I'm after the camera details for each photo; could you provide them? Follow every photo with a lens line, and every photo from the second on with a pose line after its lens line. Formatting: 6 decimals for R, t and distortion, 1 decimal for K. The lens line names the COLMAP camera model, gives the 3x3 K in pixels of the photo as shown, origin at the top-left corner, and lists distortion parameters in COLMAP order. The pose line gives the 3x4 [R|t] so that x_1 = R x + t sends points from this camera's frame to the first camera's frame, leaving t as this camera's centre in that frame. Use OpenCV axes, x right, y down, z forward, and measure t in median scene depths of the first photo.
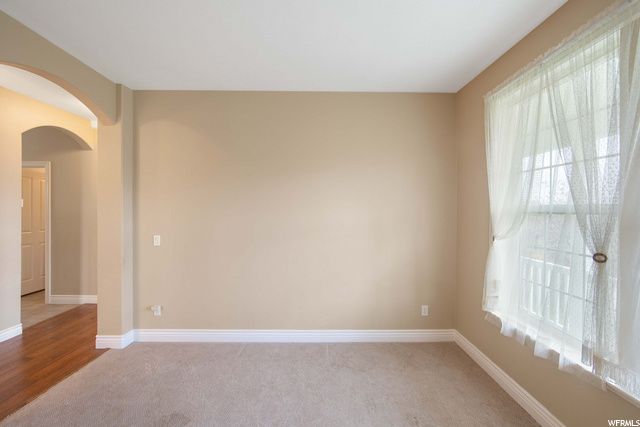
lens RADIAL K [[265.2, 0, 320.0], [0, 265.2, 213.5], [0, 0, 1]] dist [-0.000250, -0.000095]
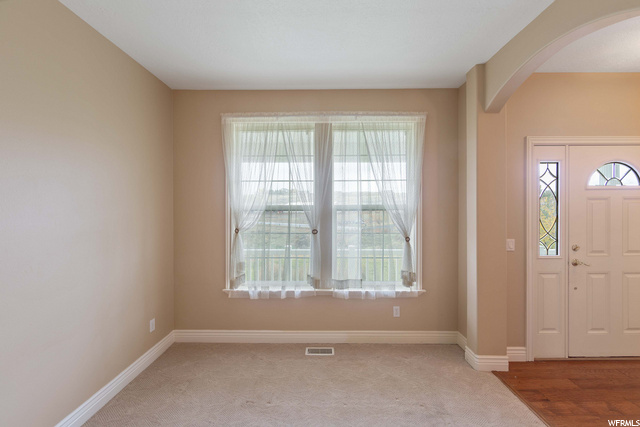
lens RADIAL K [[254.2, 0, 319.6], [0, 254.2, 210.5], [0, 0, 1]] dist [-0.000466, -0.000027]
pose [[0.025940, -0.011641, 0.999596, -0.546186], [0.020830, 0.999721, 0.011101, -0.008037], [-0.999446, 0.020533, 0.026175, 0.560120]]
